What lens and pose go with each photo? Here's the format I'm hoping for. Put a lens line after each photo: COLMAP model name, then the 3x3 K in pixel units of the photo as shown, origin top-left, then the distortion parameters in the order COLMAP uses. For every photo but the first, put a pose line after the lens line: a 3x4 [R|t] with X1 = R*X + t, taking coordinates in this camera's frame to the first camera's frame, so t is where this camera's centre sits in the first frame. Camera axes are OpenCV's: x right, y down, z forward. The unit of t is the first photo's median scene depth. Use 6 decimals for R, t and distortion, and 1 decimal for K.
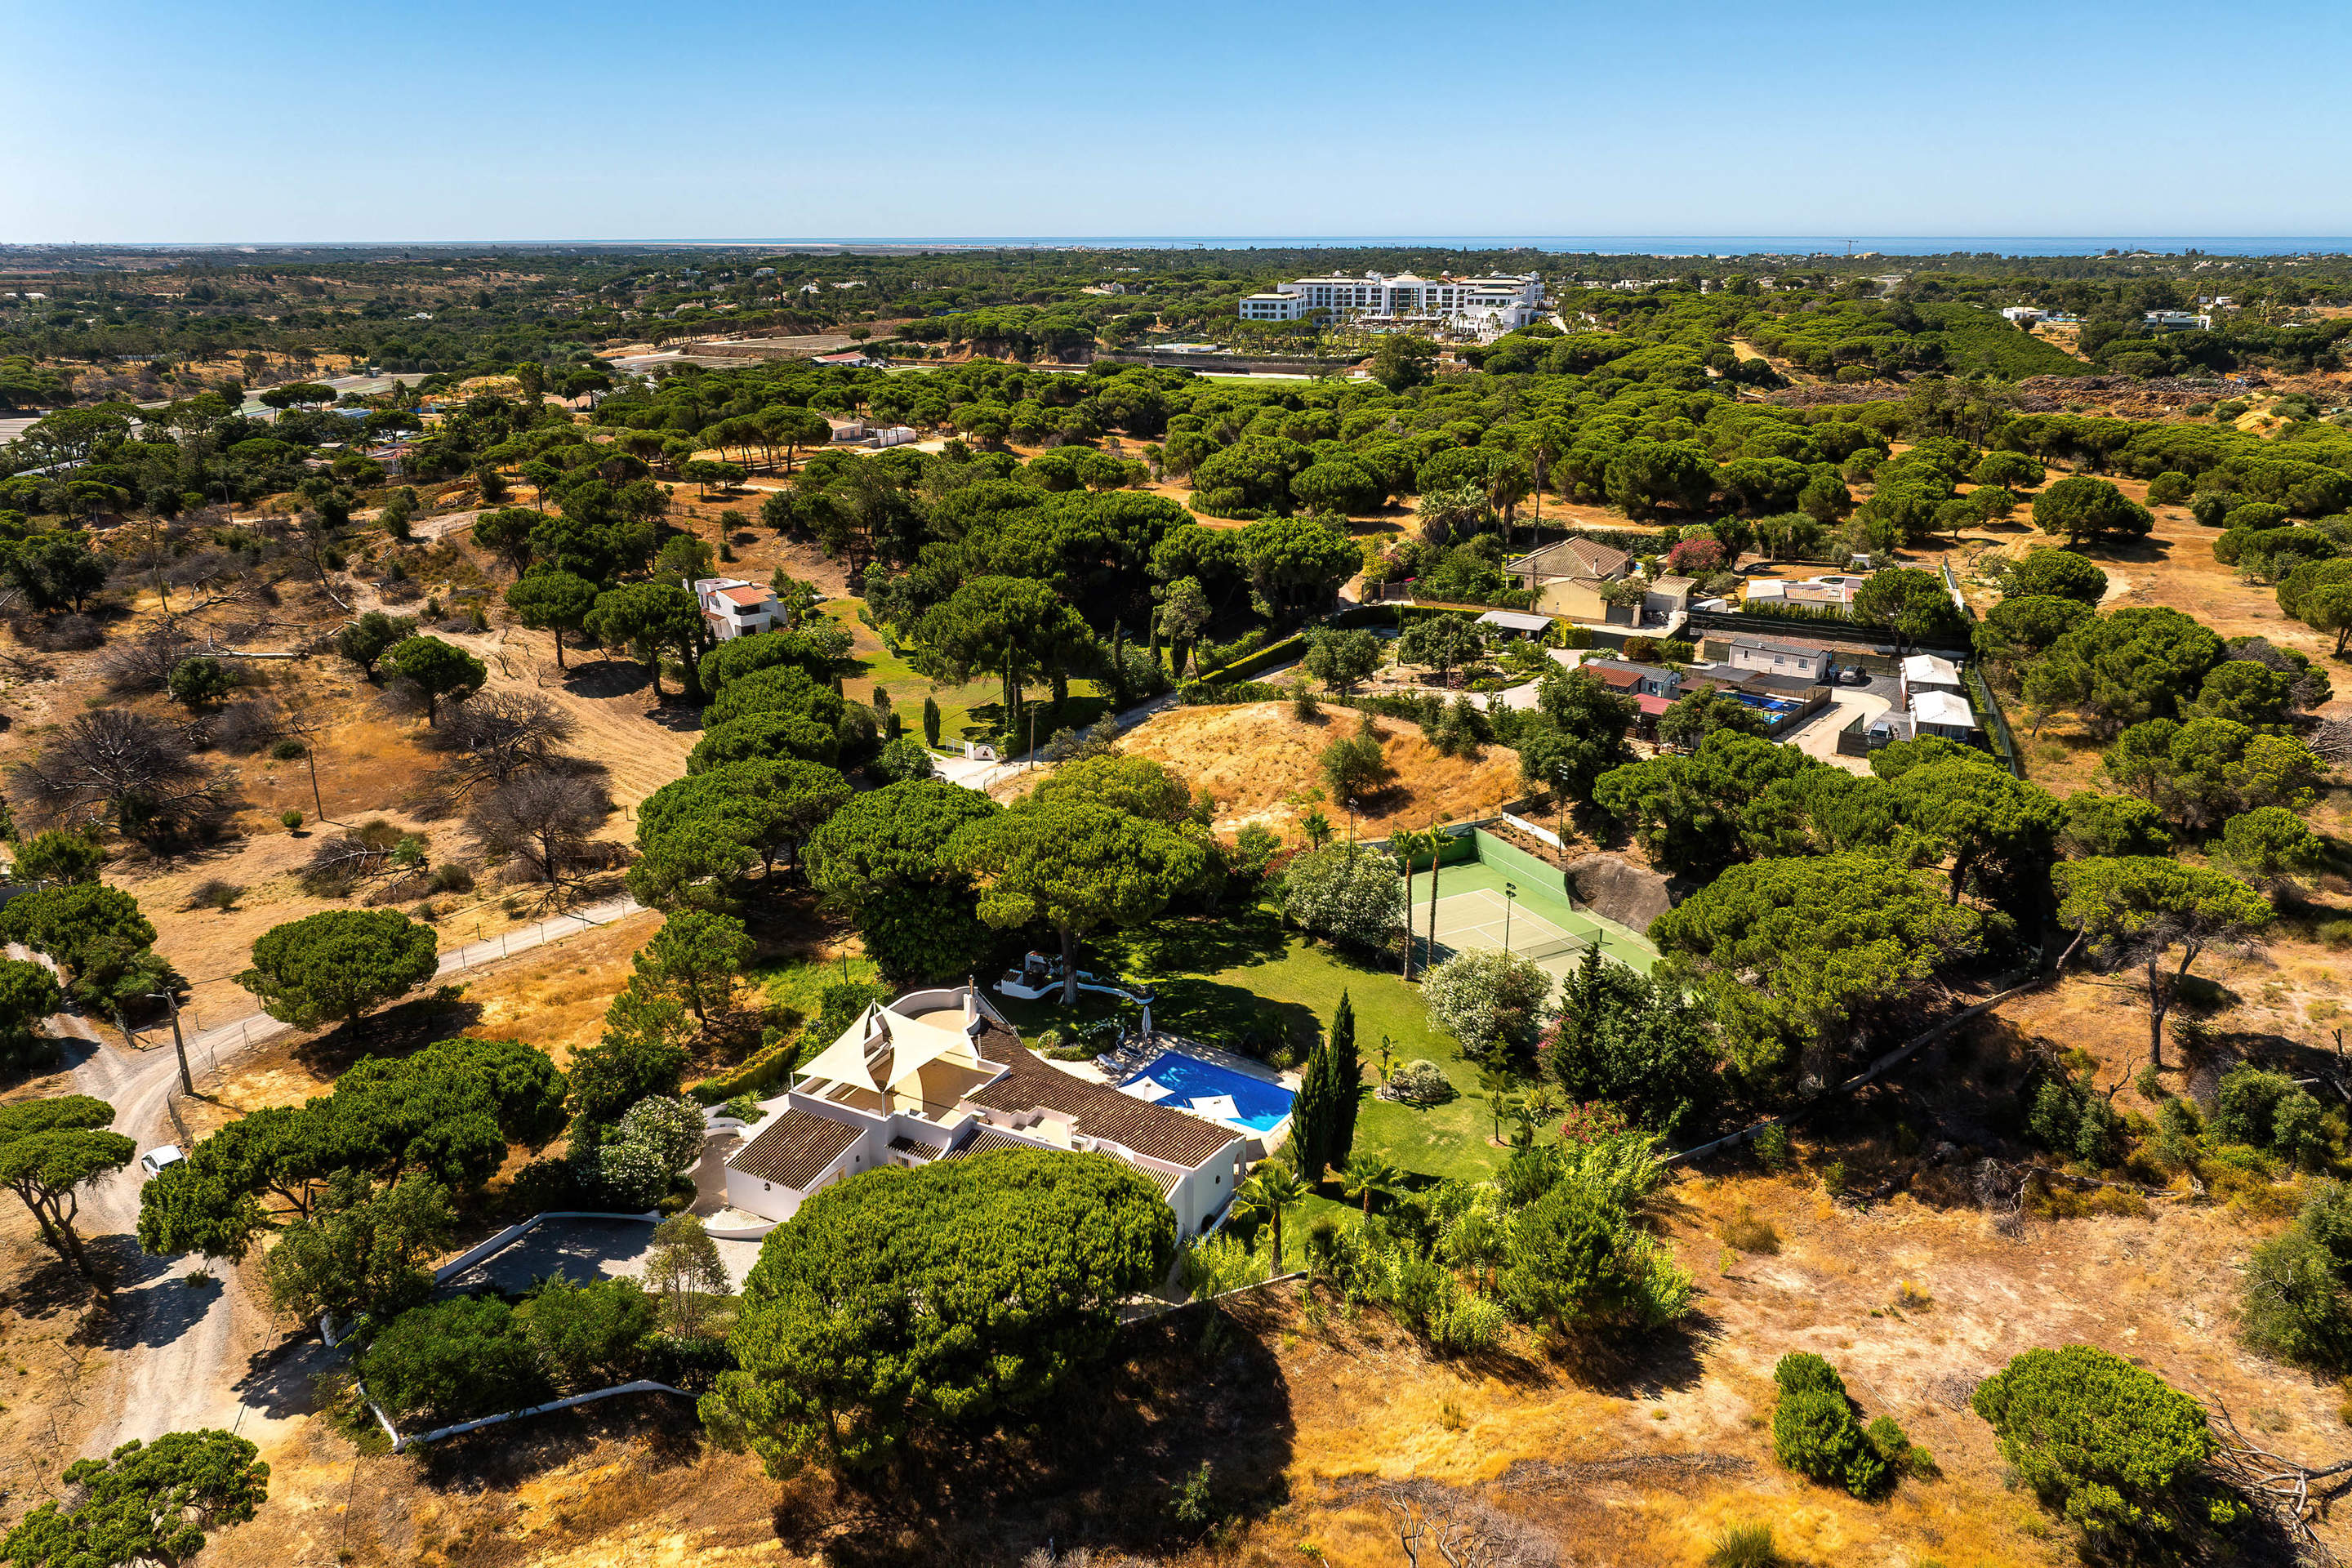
lens RADIAL K [[1747.6, 0, 1176.0], [0, 1747.6, 784.0], [0, 0, 1]] dist [-0.009040, -0.005131]
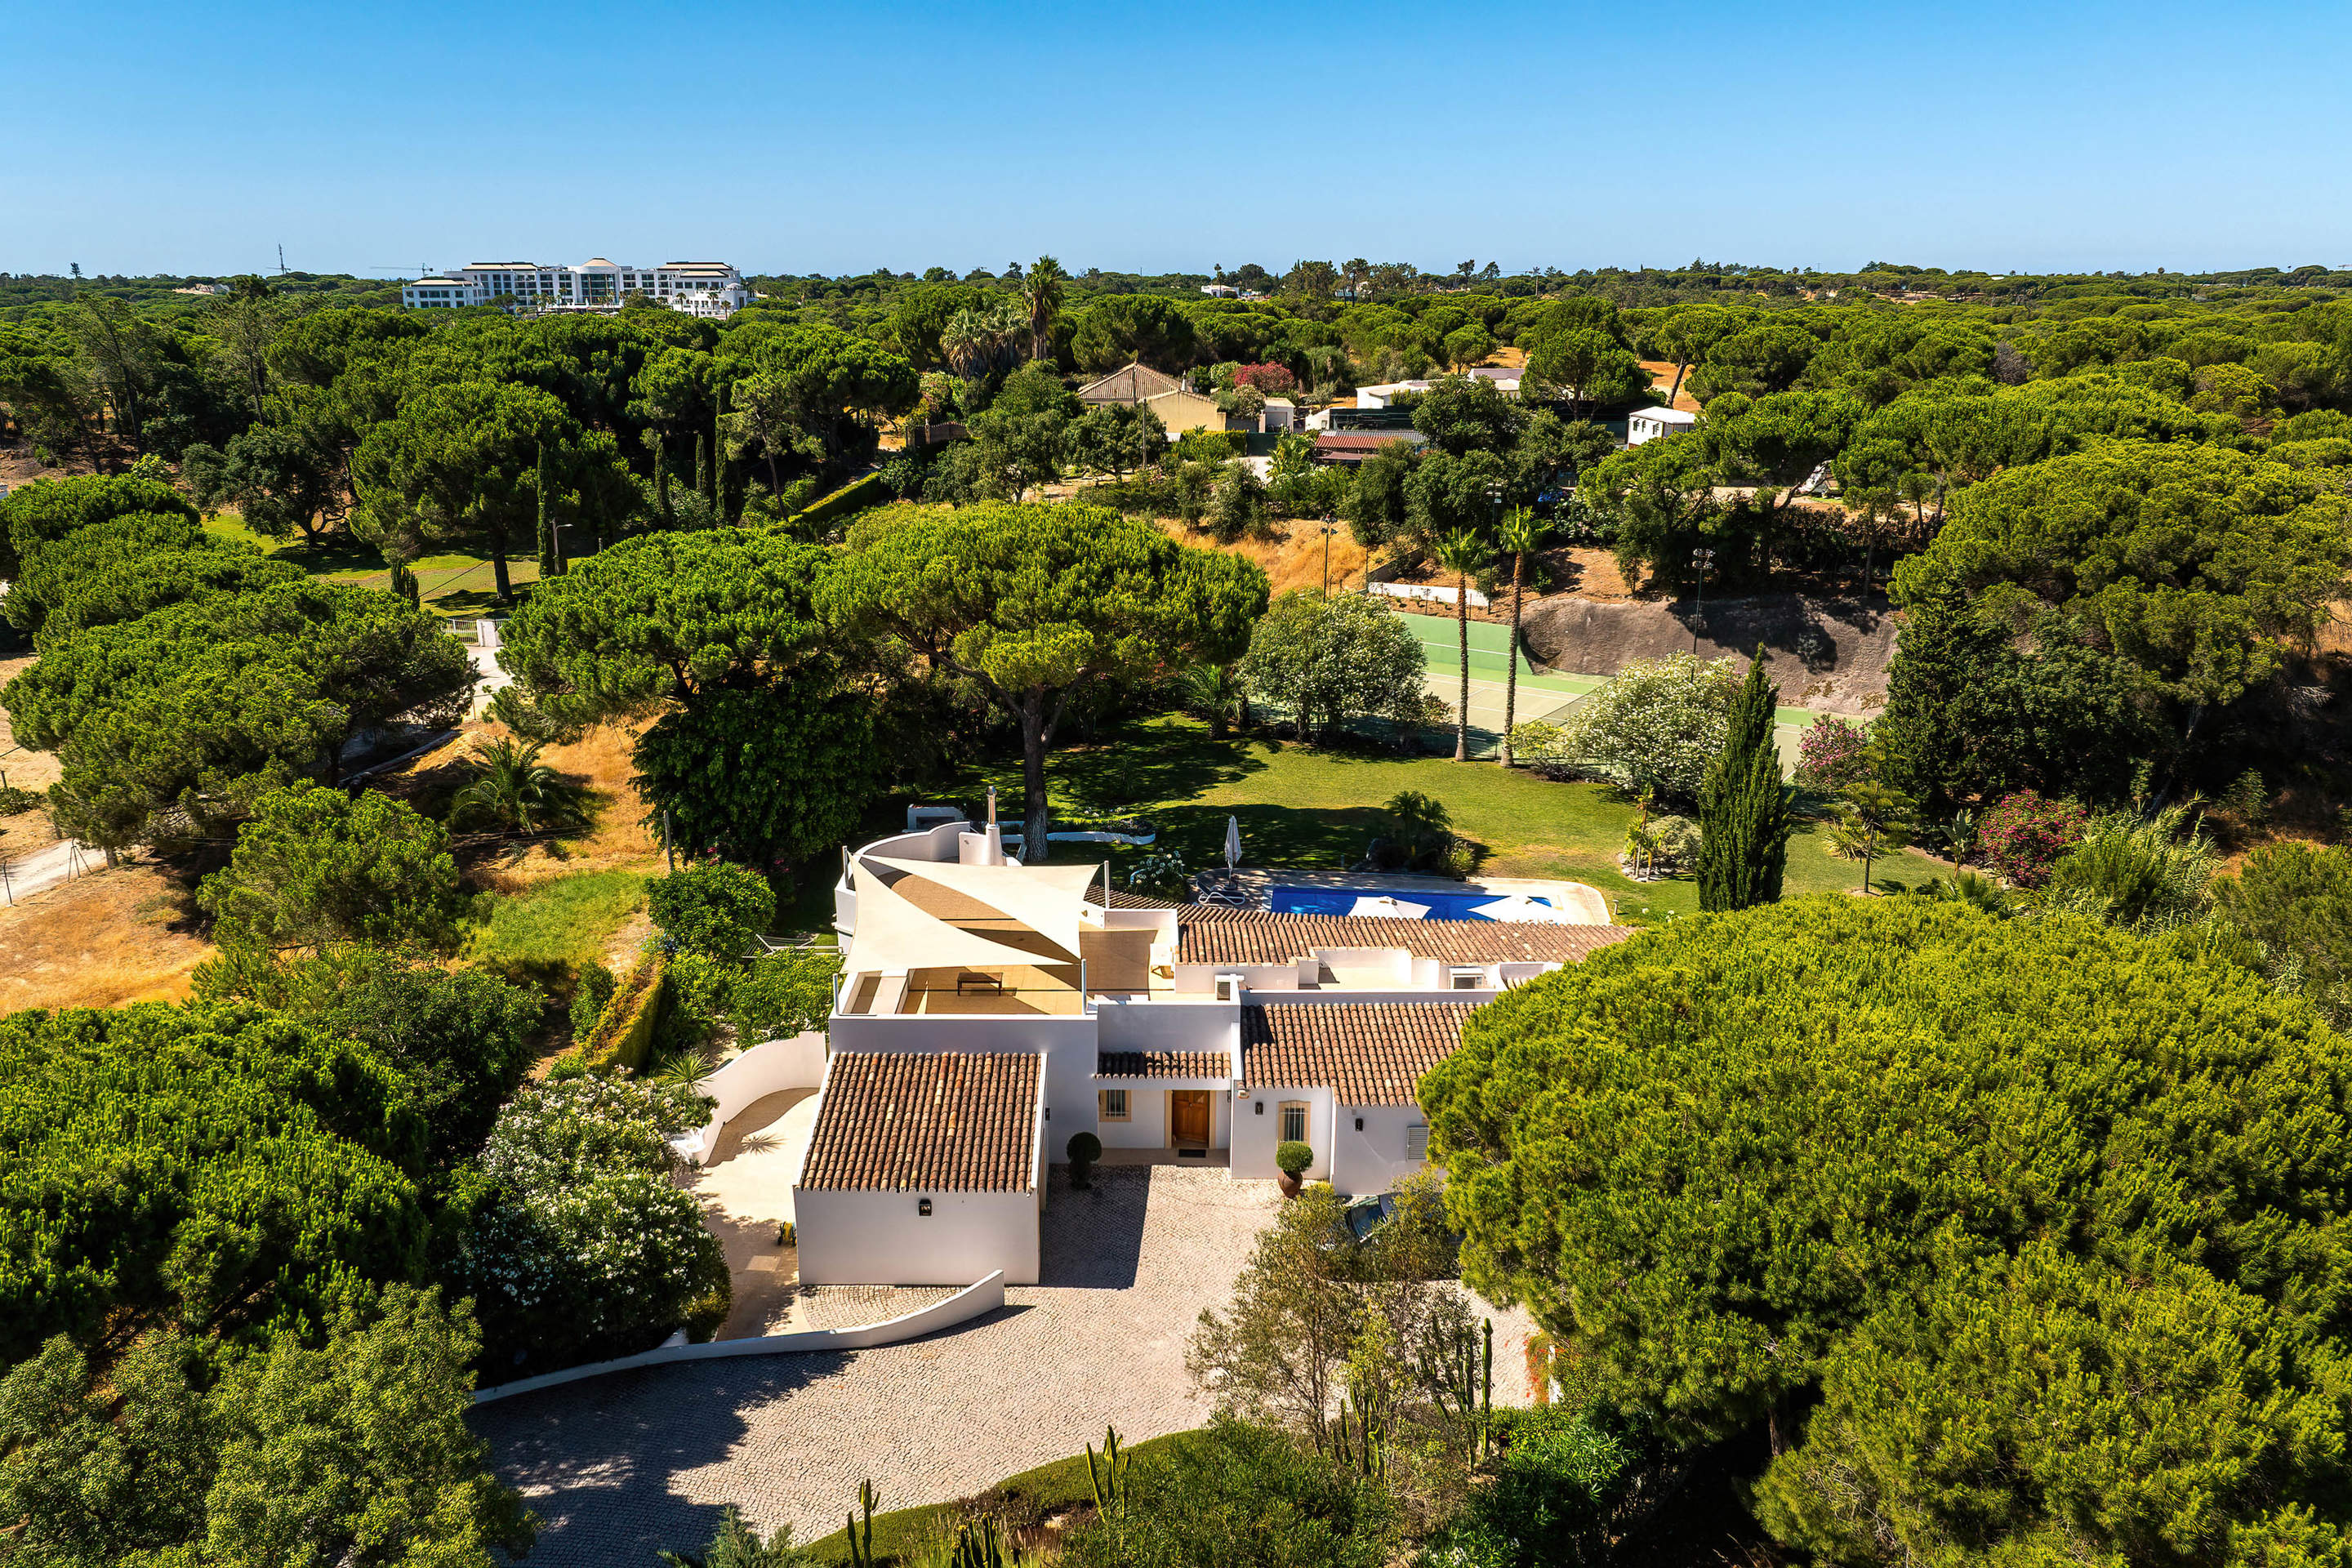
lens RADIAL K [[1747.6, 0, 1176.0], [0, 1747.6, 784.0], [0, 0, 1]] dist [-0.009040, -0.005131]
pose [[0.877336, -0.131308, 0.461561, -0.174257], [0.149352, 0.988781, -0.002594, 0.065994], [-0.456042, 0.071211, 0.887104, 0.278592]]
